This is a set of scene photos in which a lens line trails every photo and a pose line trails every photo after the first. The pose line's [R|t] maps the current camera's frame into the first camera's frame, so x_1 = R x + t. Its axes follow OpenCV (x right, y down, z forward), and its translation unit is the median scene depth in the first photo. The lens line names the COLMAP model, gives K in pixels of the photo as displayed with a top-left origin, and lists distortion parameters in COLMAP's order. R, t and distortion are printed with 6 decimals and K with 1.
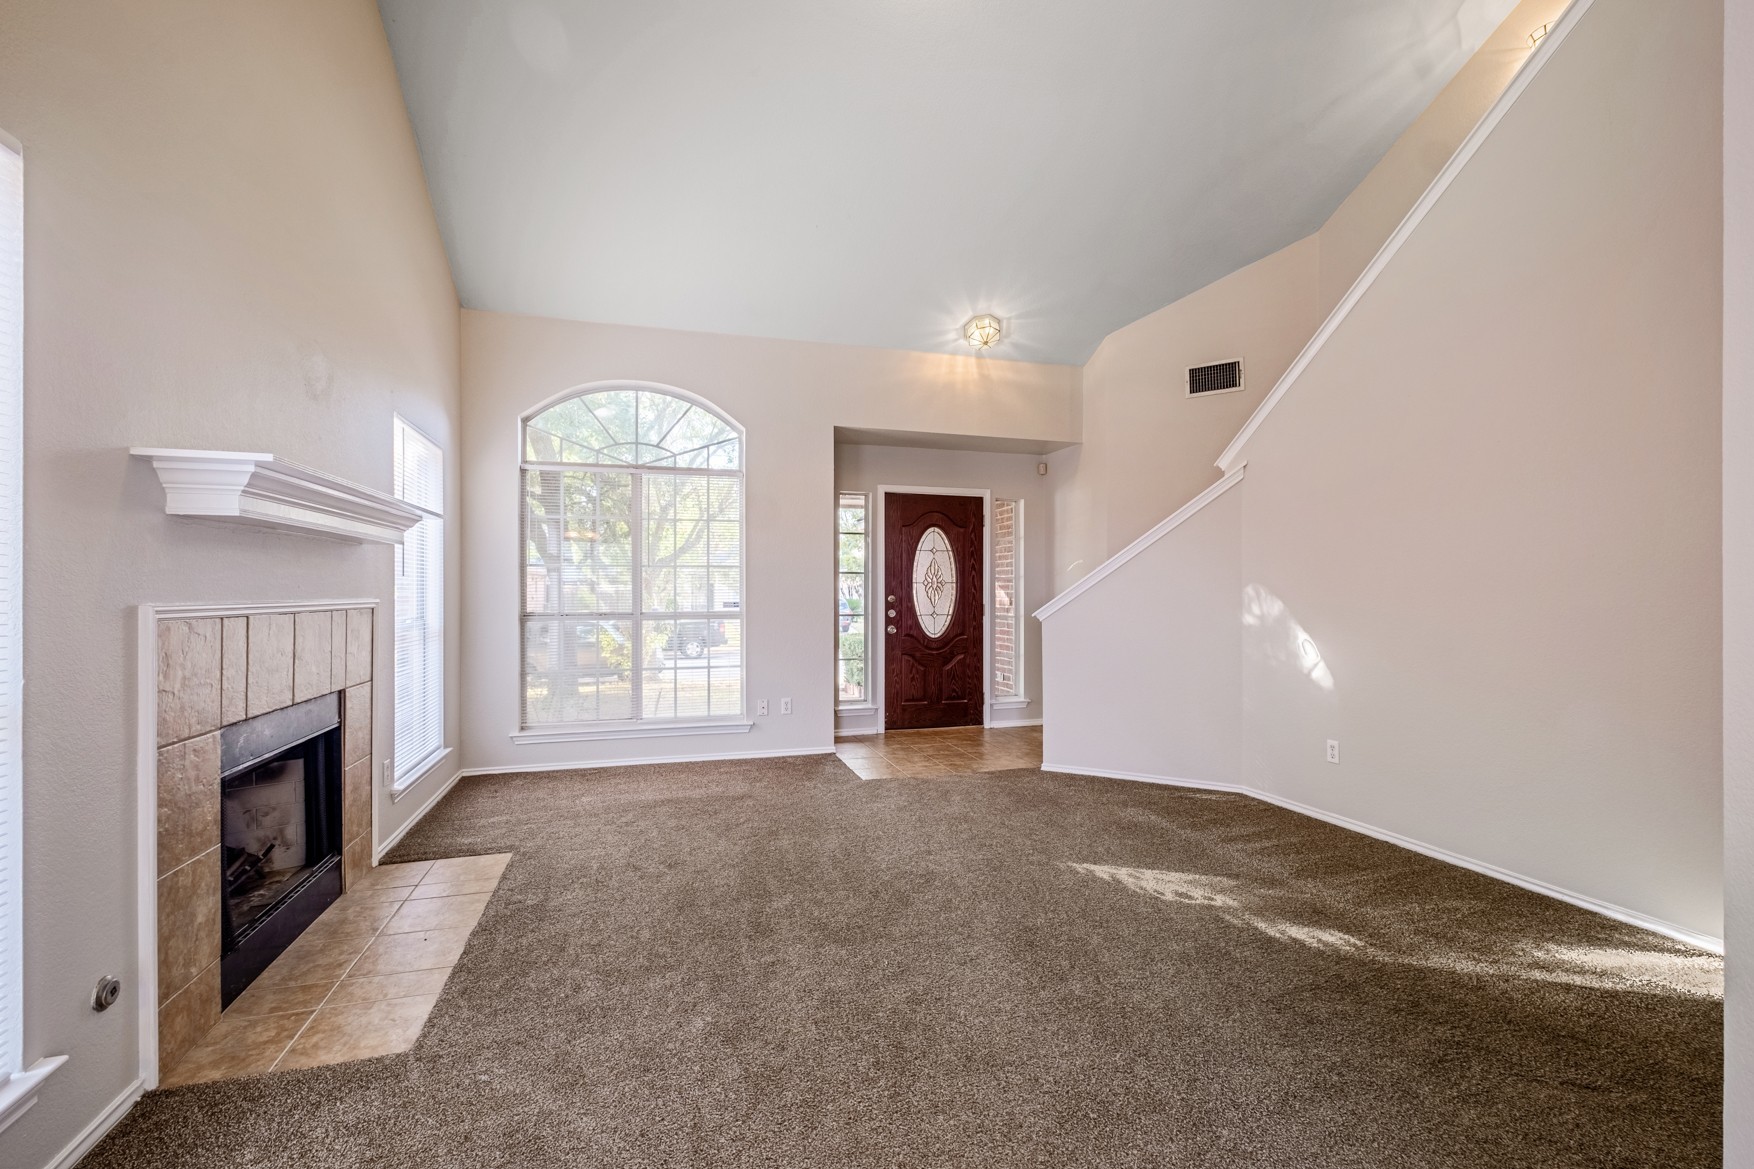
lens RADIAL K [[766.7, 0, 866.2], [0, 766.7, 594.6], [0, 0, 1]] dist [-0.003923, -0.001225]
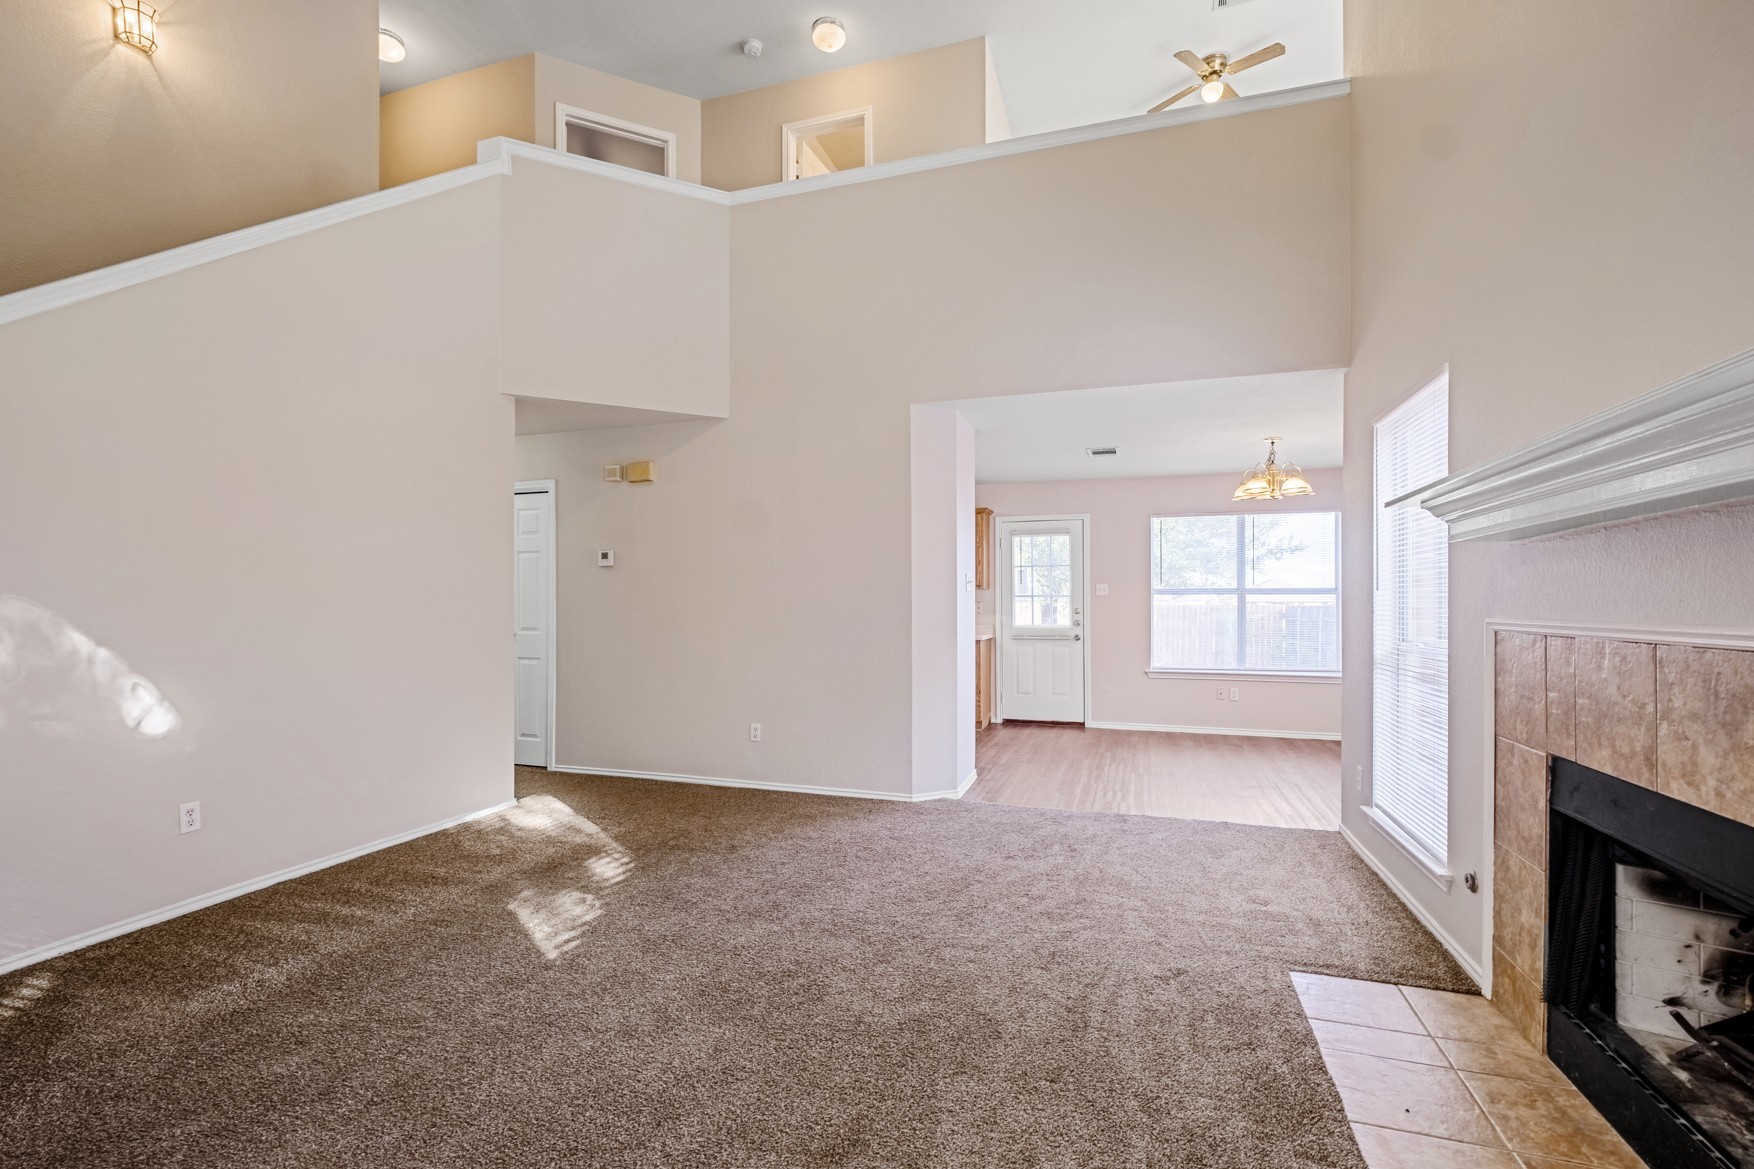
lens RADIAL K [[766.7, 0, 866.0], [0, 766.7, 602.1], [0, 0, 1]] dist [-0.003923, -0.001225]
pose [[-0.813739, 0.004022, 0.581216, -0.339556], [0.003140, 0.999992, -0.002523, -0.005437], [-0.581221, -0.000228, -0.813745, 1.081826]]
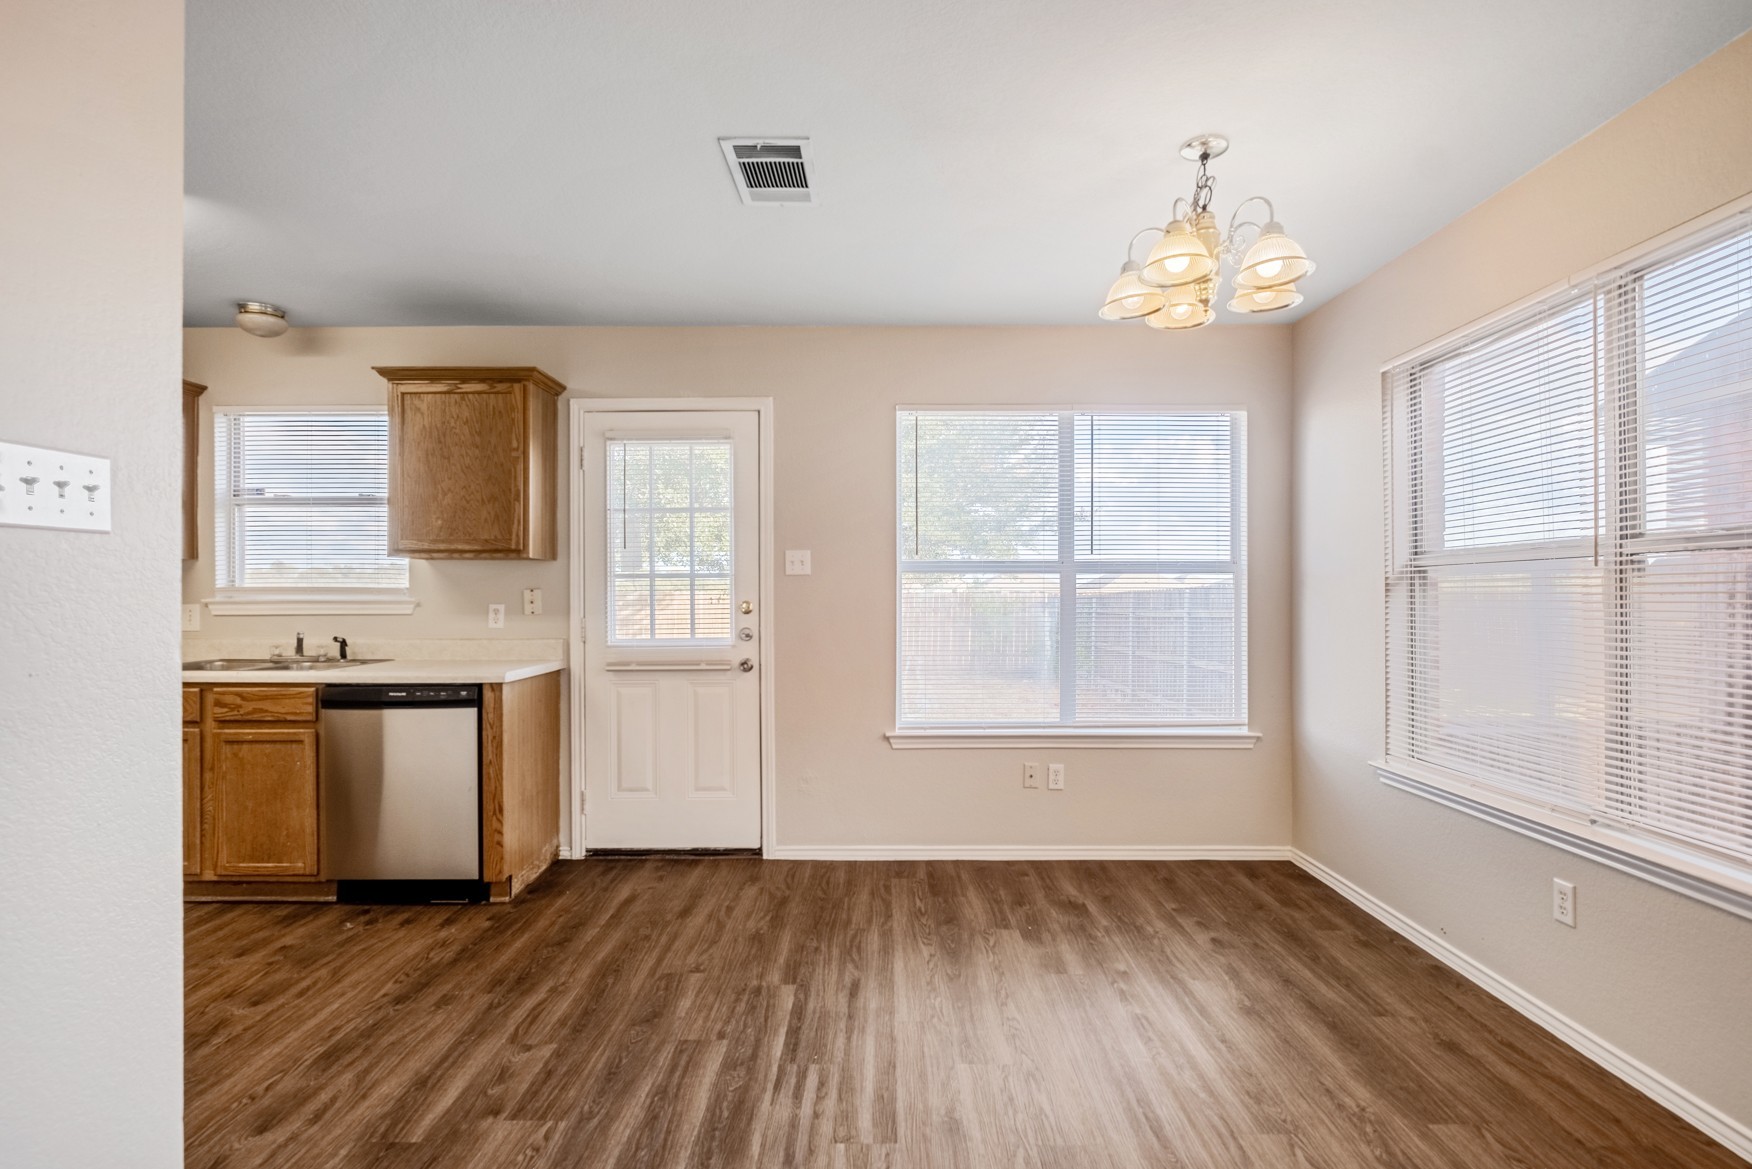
lens RADIAL K [[851.8, 0, 874.7], [0, 851.8, 585.5], [0, 0, 1]] dist [-0.002011, -0.000407]
pose [[-0.958844, 0.005355, 0.283883, -0.108711], [0.003297, 0.999965, -0.007726, -0.004546], [-0.283914, -0.006472, -0.958828, 0.232476]]
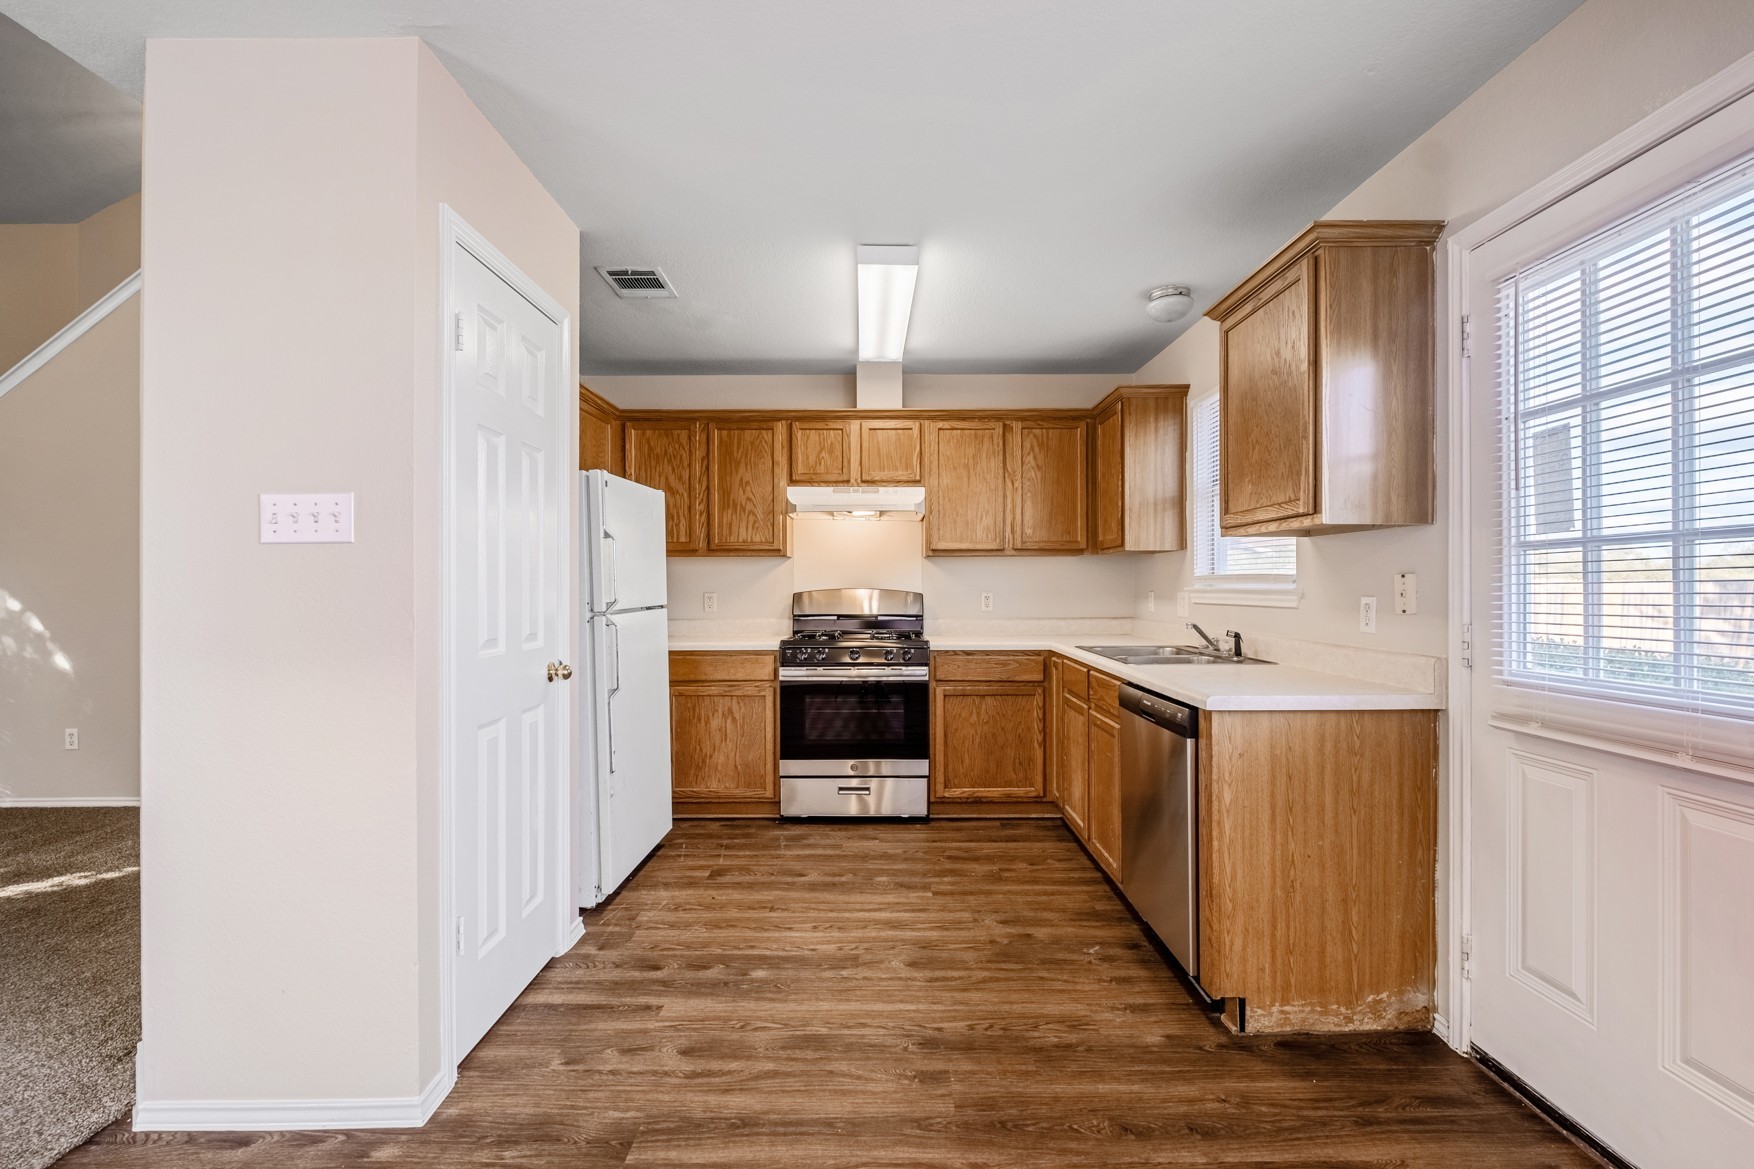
lens RADIAL K [[766.7, 0, 884.9], [0, 766.7, 581.6], [0, 0, 1]] dist [-0.003923, -0.001225]
pose [[0.273708, 0.002999, 0.961808, -0.082836], [0.003930, 0.999983, -0.004236, -0.002775], [-0.961805, 0.004939, 0.273691, -0.322511]]
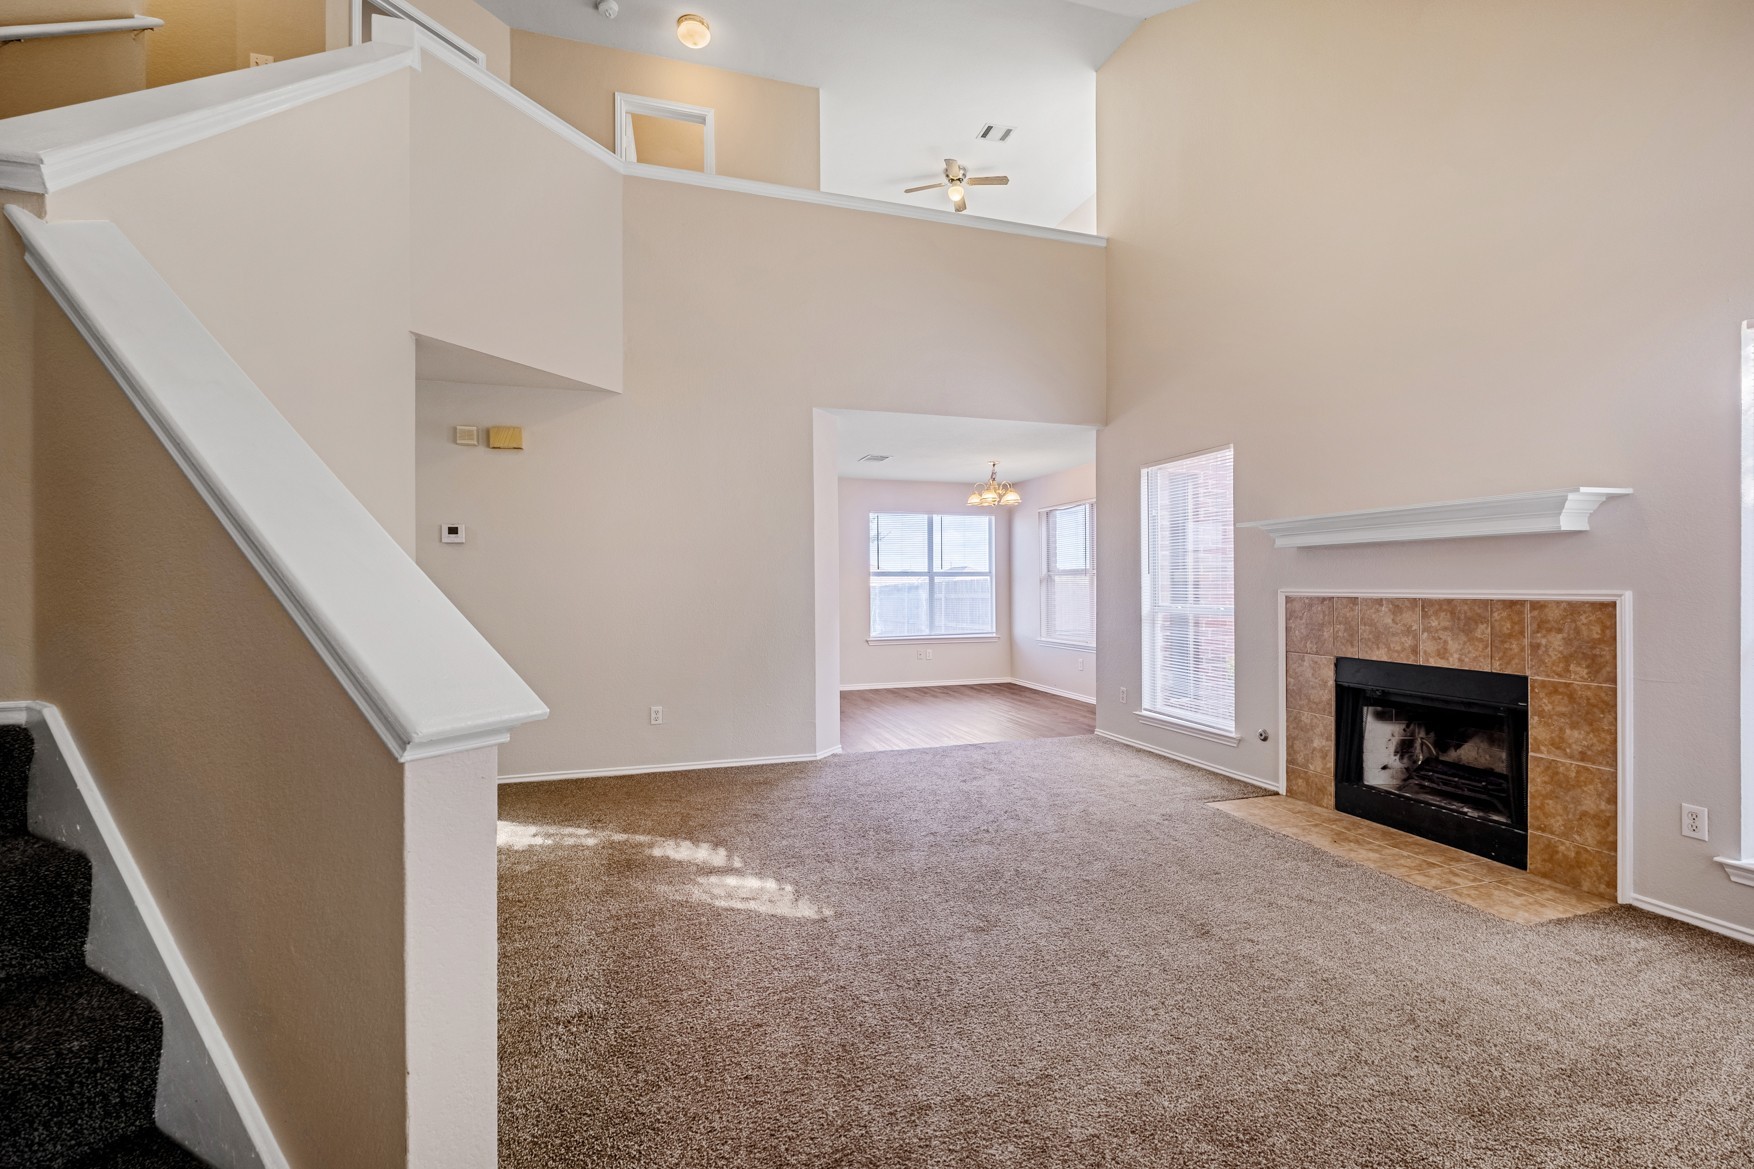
lens RADIAL K [[766.7, 0, 858.5], [0, 766.7, 578.8], [0, 0, 1]] dist [-0.003923, -0.001225]
pose [[-0.999939, 0.008624, -0.006863, 0.157649], [0.008662, 0.999947, -0.005484, -0.007062], [0.006815, -0.005543, -0.999961, 1.373936]]
